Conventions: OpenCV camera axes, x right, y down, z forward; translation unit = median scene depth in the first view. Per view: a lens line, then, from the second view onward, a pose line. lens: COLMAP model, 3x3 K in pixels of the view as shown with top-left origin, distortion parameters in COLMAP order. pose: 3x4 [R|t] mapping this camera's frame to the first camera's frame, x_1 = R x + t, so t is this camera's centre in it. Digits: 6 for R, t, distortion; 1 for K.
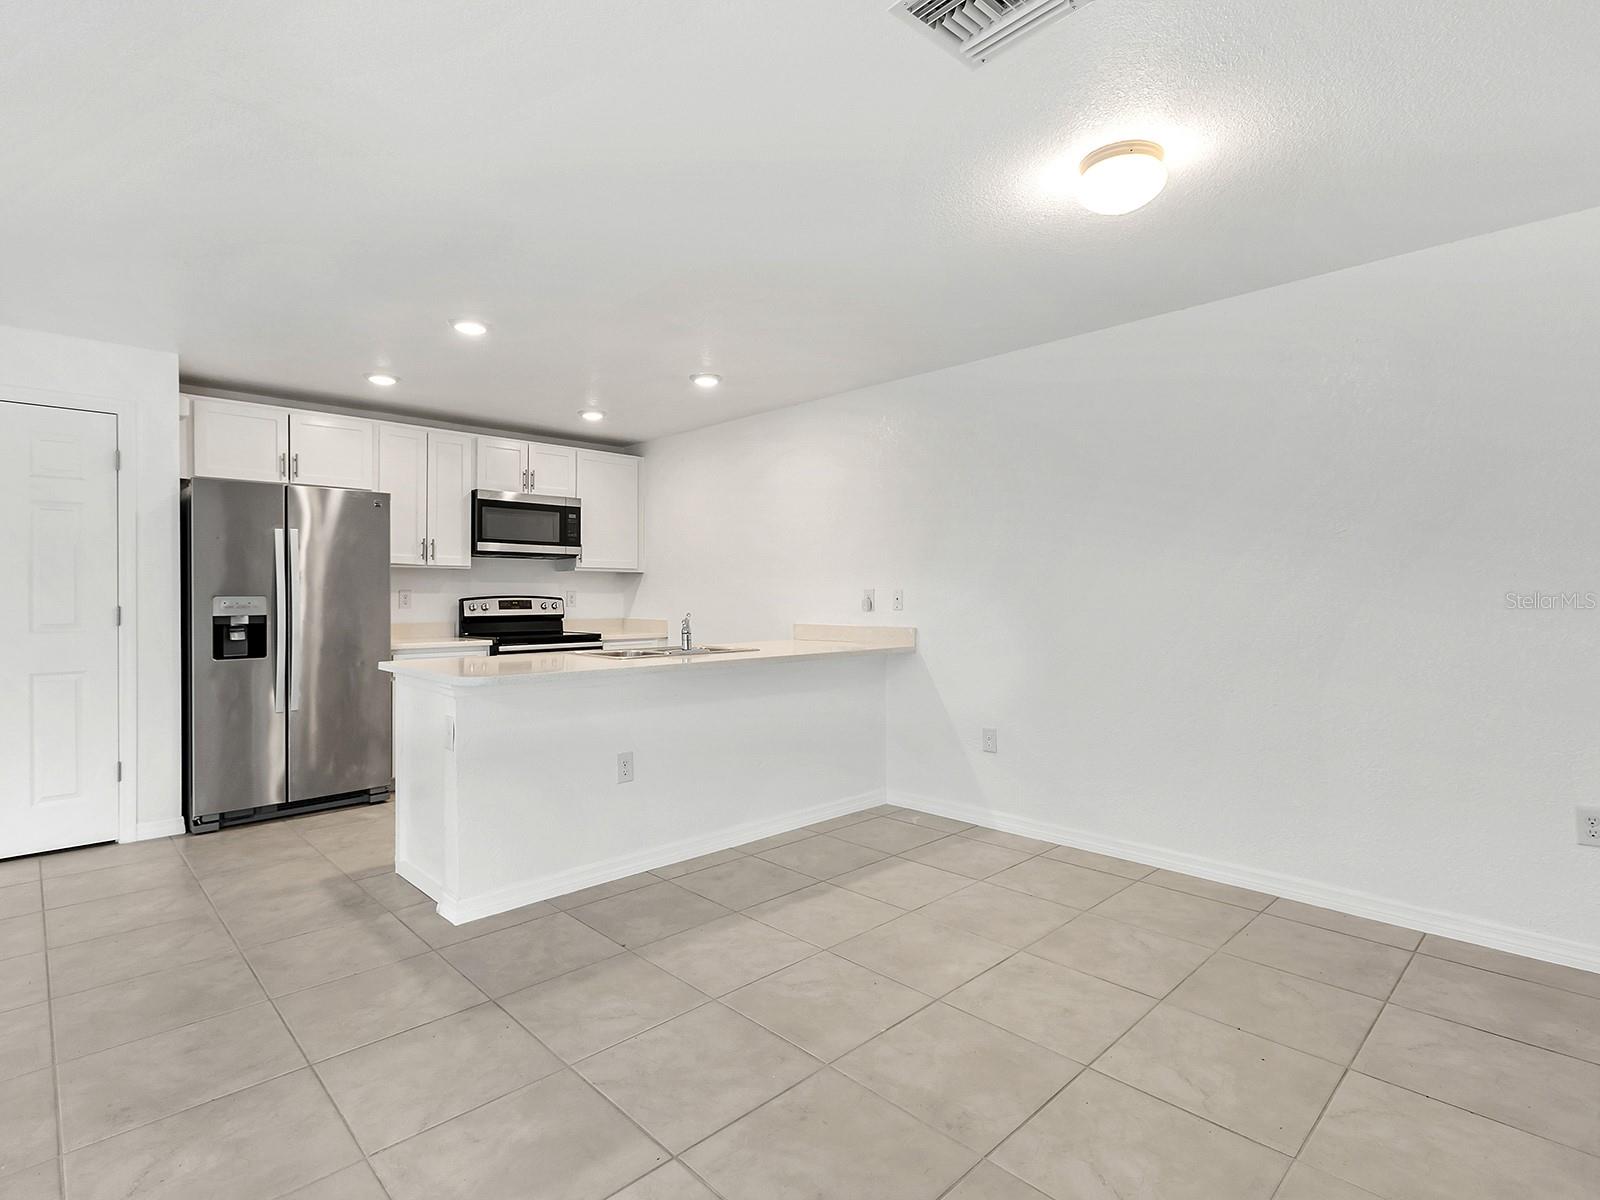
lens RADIAL K [[802.0, 0, 806.6], [0, 802.0, 595.2], [0, 0, 1]] dist [0.002229, 0.000532]
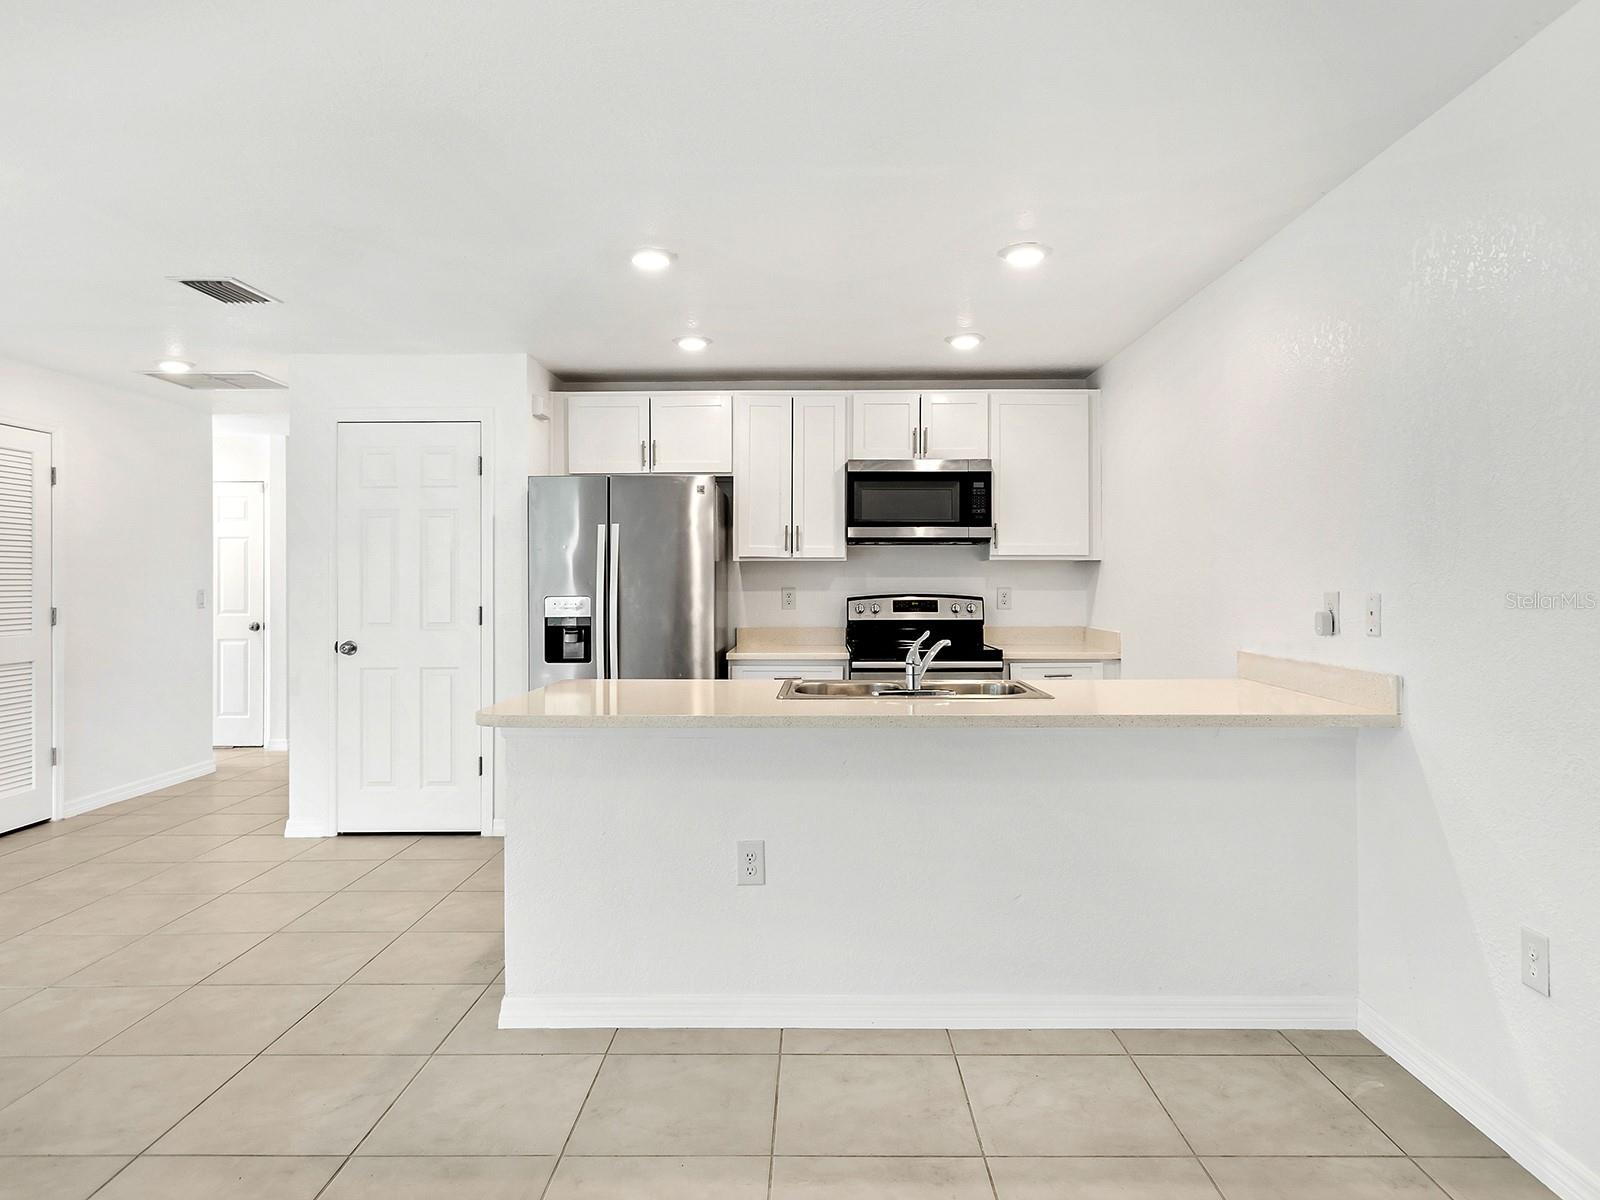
lens RADIAL K [[988.7, 0, 809.6], [0, 988.7, 568.6], [0, 0, 1]] dist [0.003907, -0.000779]
pose [[0.709395, -0.010126, -0.704739, 0.261662], [0.000854, 0.999908, -0.013508, -0.012890], [0.704811, 0.008981, 0.709338, 0.298802]]
